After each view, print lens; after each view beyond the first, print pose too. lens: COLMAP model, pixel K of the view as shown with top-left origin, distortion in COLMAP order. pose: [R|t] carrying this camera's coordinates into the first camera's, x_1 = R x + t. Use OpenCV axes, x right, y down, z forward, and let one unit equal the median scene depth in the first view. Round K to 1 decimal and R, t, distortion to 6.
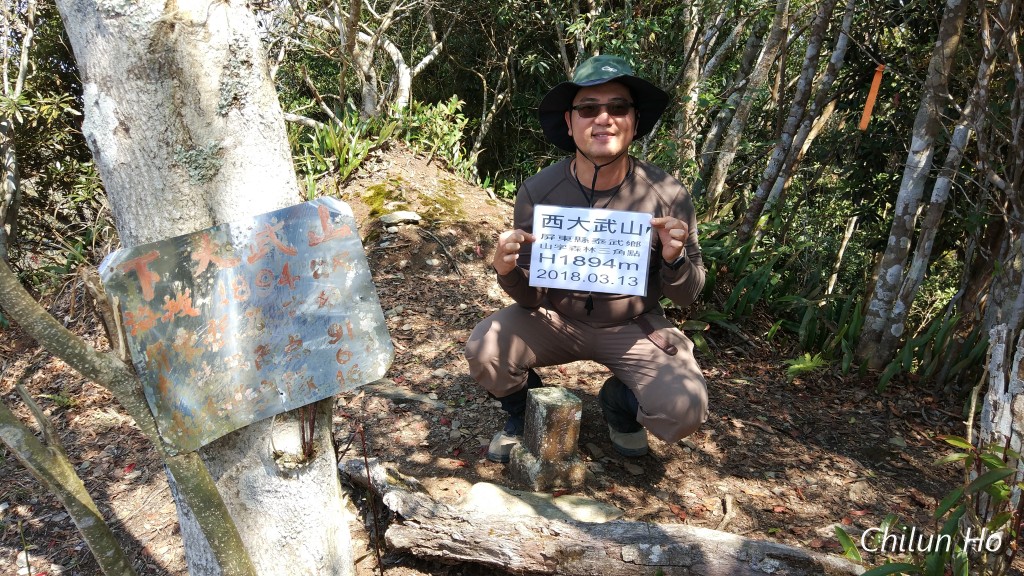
lens RADIAL K [[665.2, 0, 514.4], [0, 665.2, 285.3], [0, 0, 1]] dist [0.096859, -0.121601]
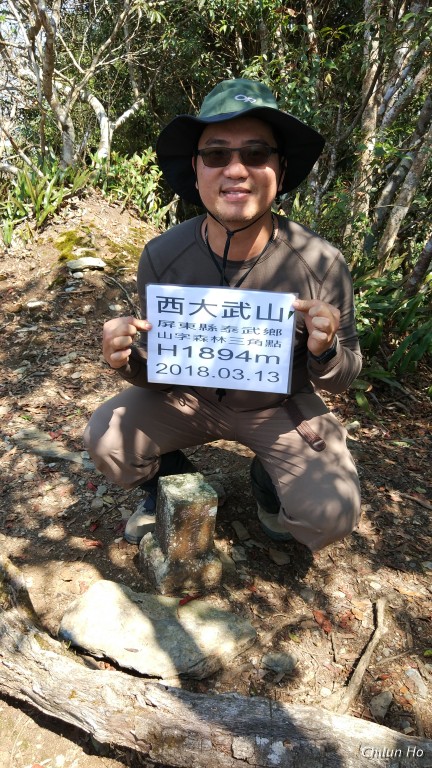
lens RADIAL K [[579.4, 0, 203.1], [0, 579.4, 383.3], [0, 0, 1]] dist [0.099988, -0.112784]
pose [[0.999705, 0.024211, -0.001662, 0.032878], [-0.023918, 0.994556, 0.101424, -0.019294], [0.004109, -0.101354, 0.994842, 0.108450]]
